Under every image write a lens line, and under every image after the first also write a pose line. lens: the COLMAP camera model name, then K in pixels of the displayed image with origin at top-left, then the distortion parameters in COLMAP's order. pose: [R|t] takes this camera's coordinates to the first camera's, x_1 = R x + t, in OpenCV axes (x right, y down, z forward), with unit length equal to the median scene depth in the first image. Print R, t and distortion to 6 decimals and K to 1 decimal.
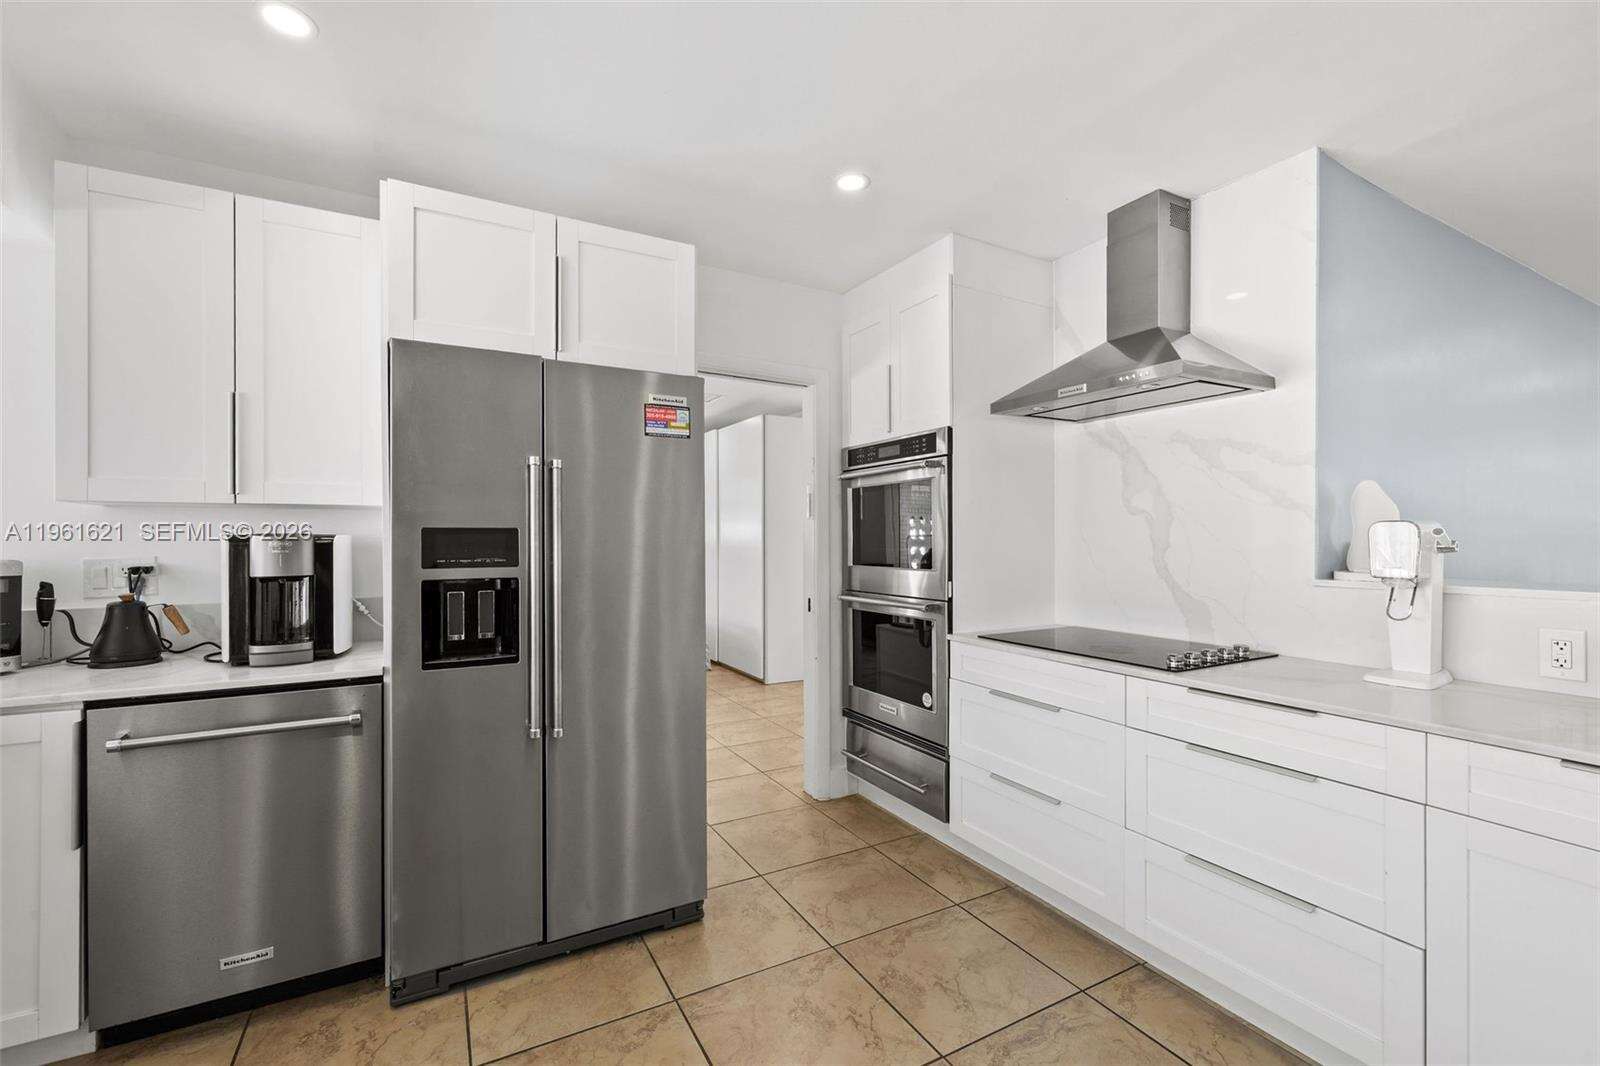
lens RADIAL K [[673.5, 0, 787.1], [0, 673.5, 538.6], [0, 0, 1]] dist [0.000928, -0.002039]
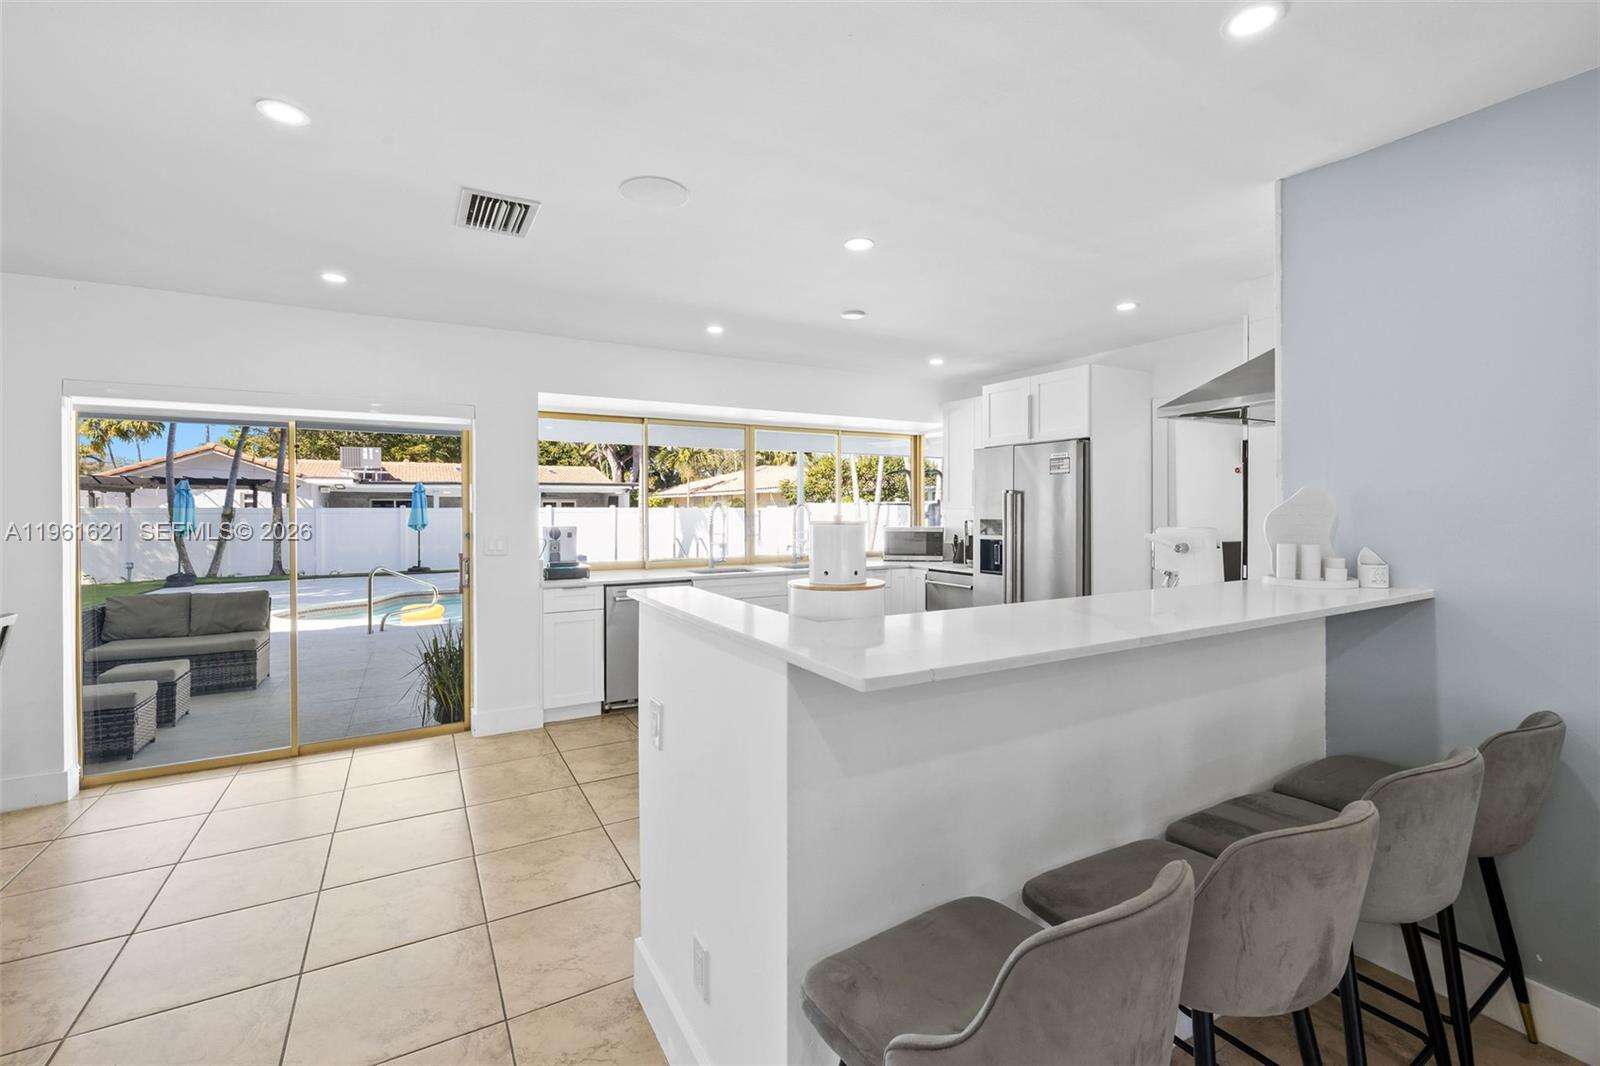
lens RADIAL K [[673.5, 0, 807.6], [0, 673.5, 519.5], [0, 0, 1]] dist [0.000928, -0.002039]
pose [[0.034280, 0.017235, -0.999264, 1.899055], [0.000729, 0.999851, 0.017270, -0.055859], [0.999412, -0.001320, 0.034262, 0.208484]]
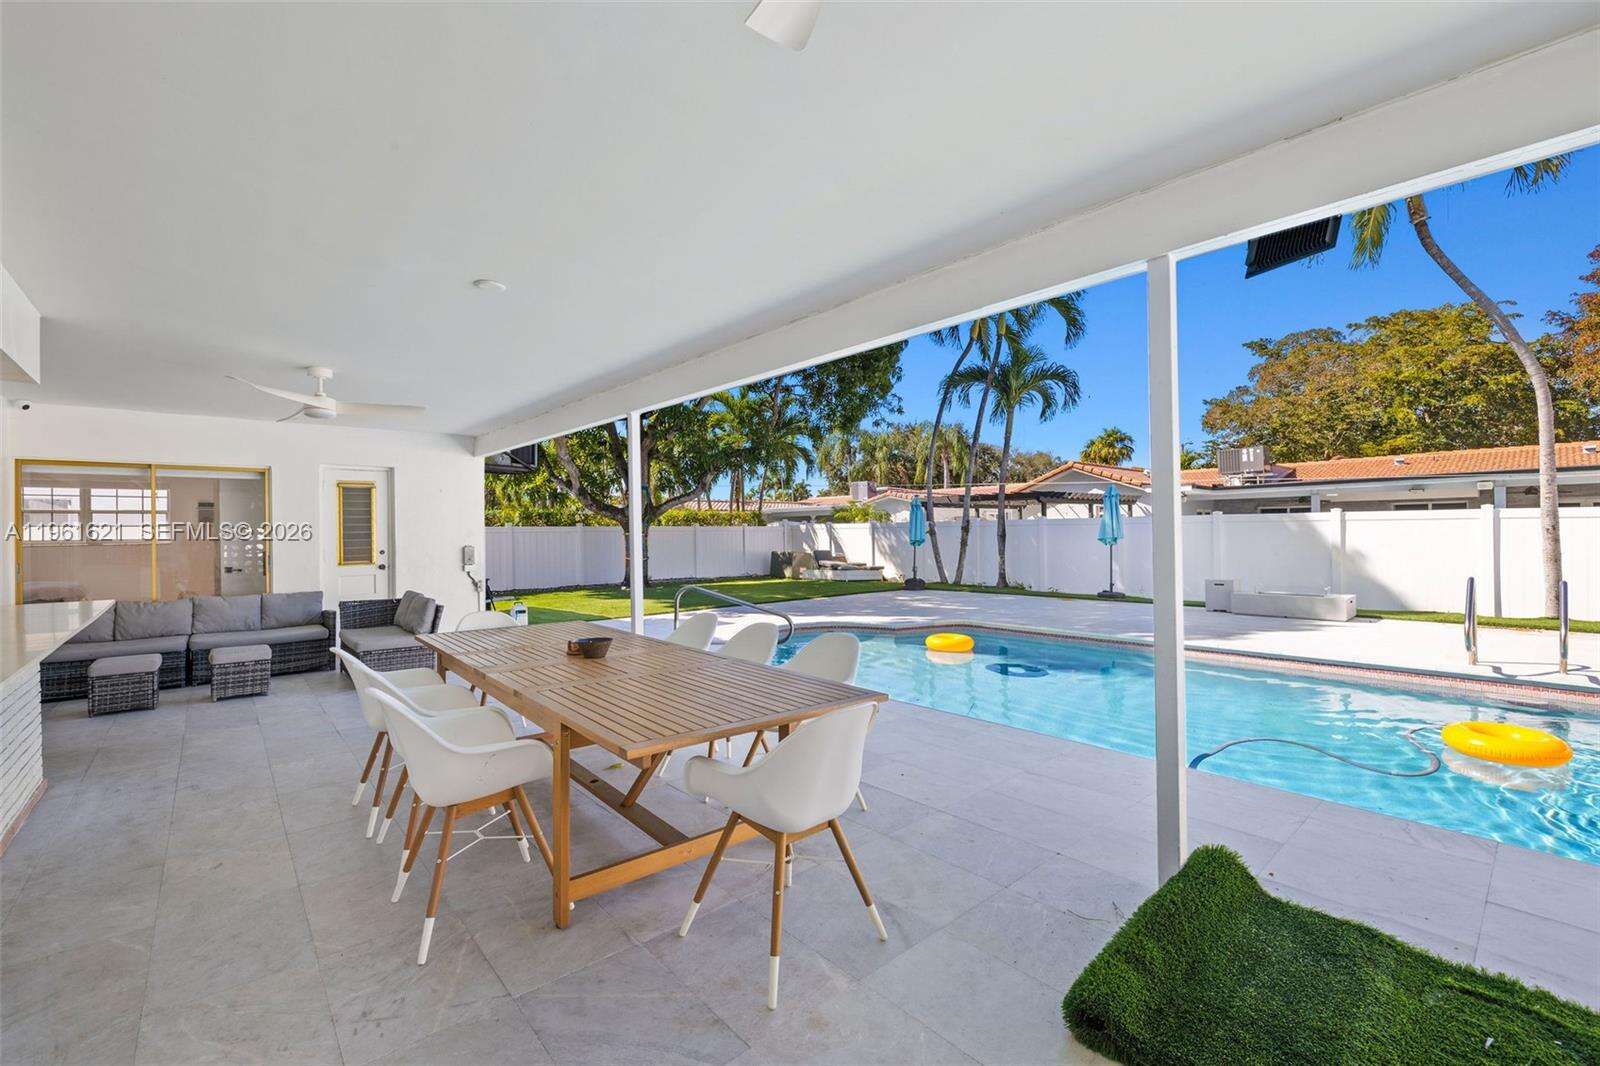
lens RADIAL K [[673.5, 0, 799.4], [0, 673.5, 527.3], [0, 0, 1]] dist [0.000928, -0.002039]
pose [[-0.974476, 0.014228, -0.224040, -2.093954], [0.015066, 0.999884, -0.002034, 0.007543], [0.223985, -0.005357, -0.974578, 1.341323]]
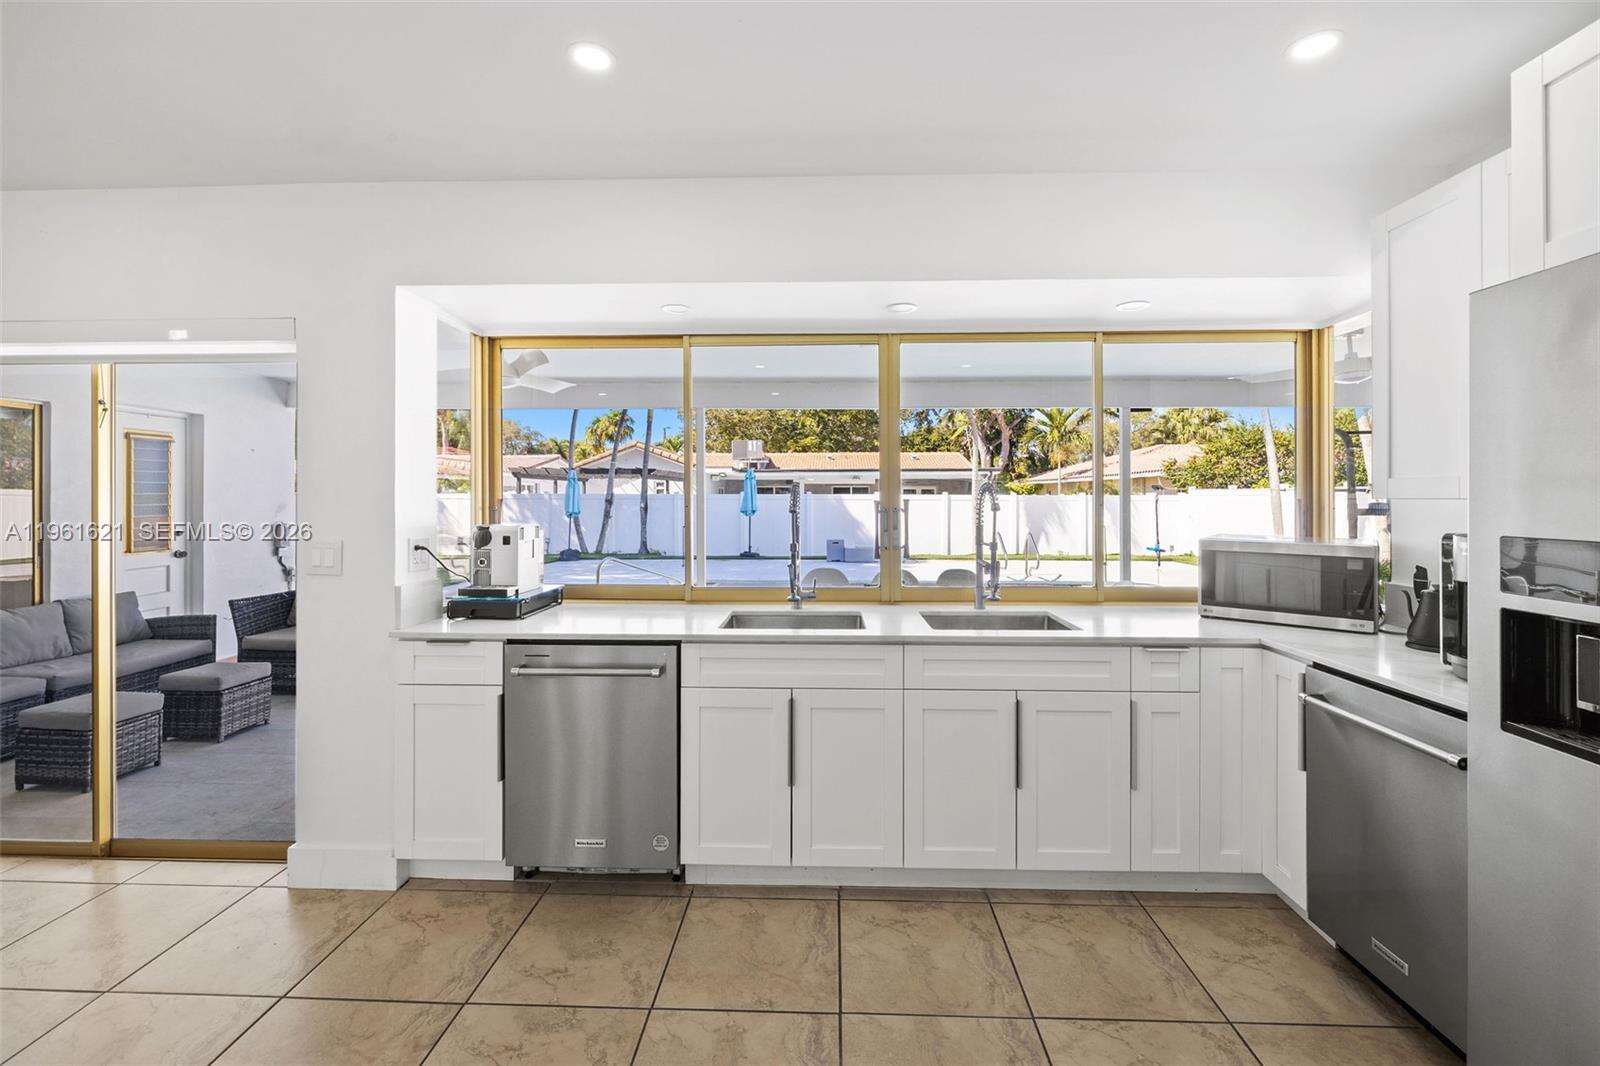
lens RADIAL K [[673.5, 0, 812.2], [0, 673.5, 498.9], [0, 0, 1]] dist [0.000928, -0.002039]
pose [[-0.503578, 0.004476, -0.863938, 0.421317], [-0.001590, 0.999980, 0.006108, -0.055300], [0.863948, 0.004450, -0.503561, 0.656139]]
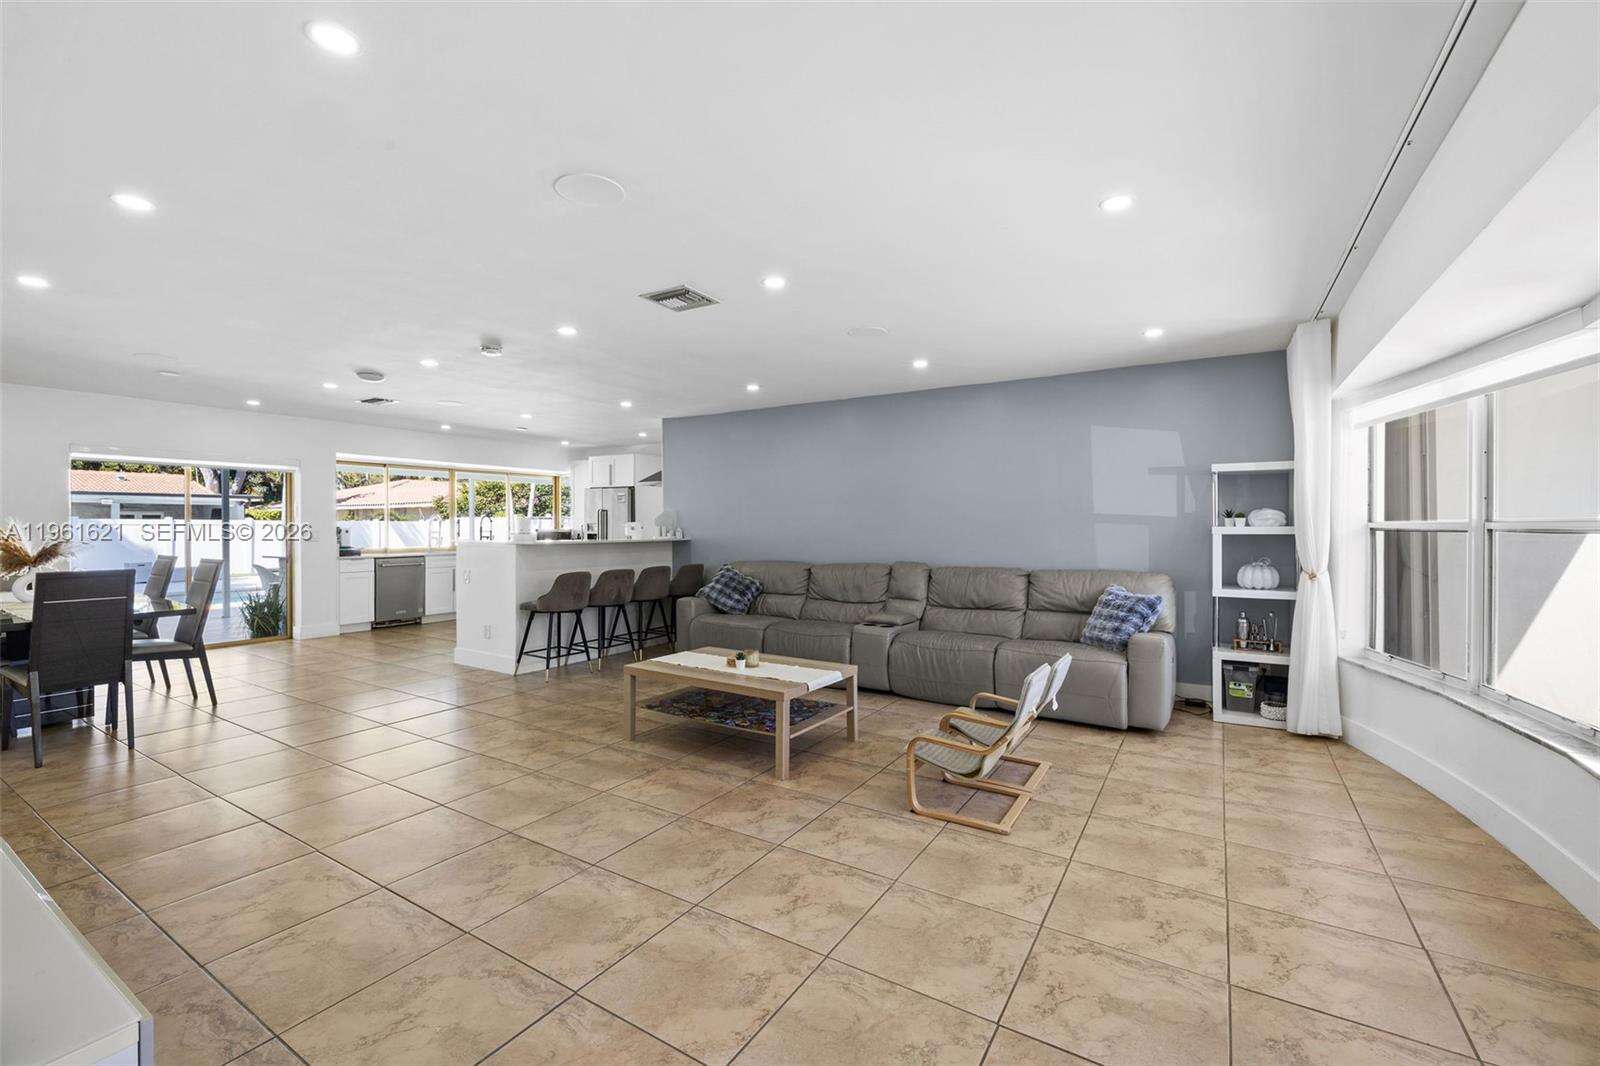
lens RADIAL K [[662.3, 0, 796.6], [0, 662.3, 531.7], [0, 0, 1]] dist [-0.010183, 0.001696]
pose [[0.498843, 0.010015, -0.866635, 4.364193], [-0.002985, 0.999947, 0.009838, -0.009315], [0.866687, -0.002321, 0.498846, -0.155132]]
